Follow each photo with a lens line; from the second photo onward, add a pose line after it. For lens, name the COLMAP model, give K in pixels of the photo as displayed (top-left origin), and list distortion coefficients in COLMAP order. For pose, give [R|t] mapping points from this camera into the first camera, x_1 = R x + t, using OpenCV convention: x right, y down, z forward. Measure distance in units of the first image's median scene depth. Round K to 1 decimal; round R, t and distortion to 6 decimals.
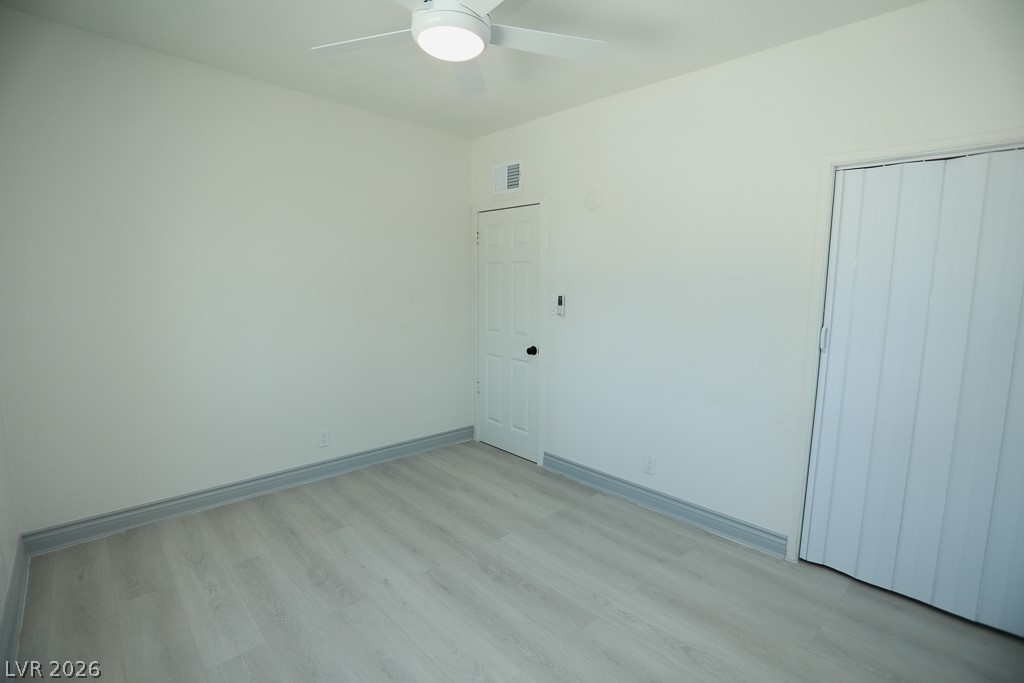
lens RADIAL K [[493.6, 0, 510.9], [0, 493.6, 345.5], [0, 0, 1]] dist [-0.058750, 0.023452]
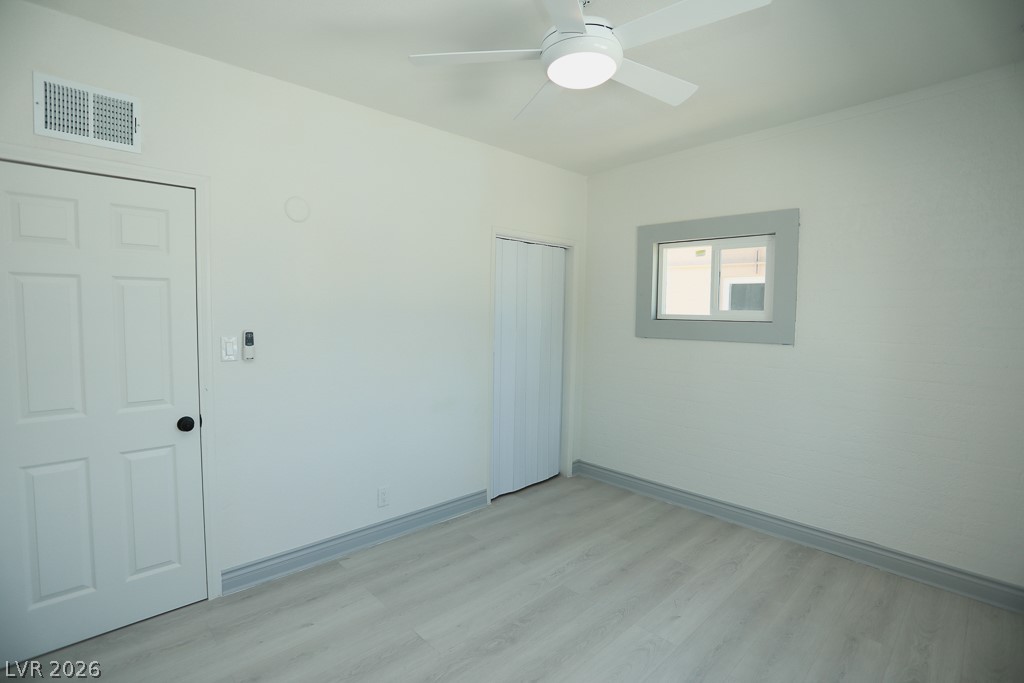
lens RADIAL K [[493.6, 0, 515.5], [0, 493.6, 341.3], [0, 0, 1]] dist [-0.058750, 0.023452]
pose [[-0.029119, -0.072585, 0.996937, -0.725770], [0.118923, 0.990025, 0.075556, -0.114087], [-0.992476, 0.120759, -0.020197, 0.775708]]
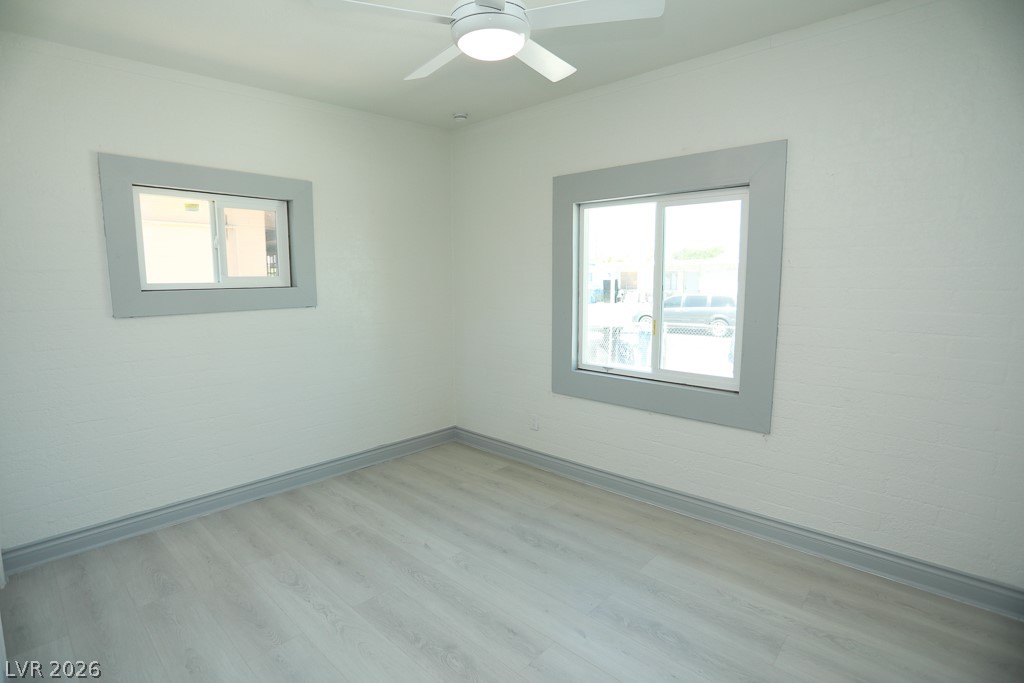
lens RADIAL K [[493.6, 0, 510.6], [0, 493.6, 341.3], [0, 0, 1]] dist [-0.058750, 0.023452]
pose [[-0.996397, 0.005295, -0.084641, -0.050584], [-0.016430, 0.967086, 0.253919, -0.182875], [0.083199, 0.254395, -0.963515, 1.360004]]
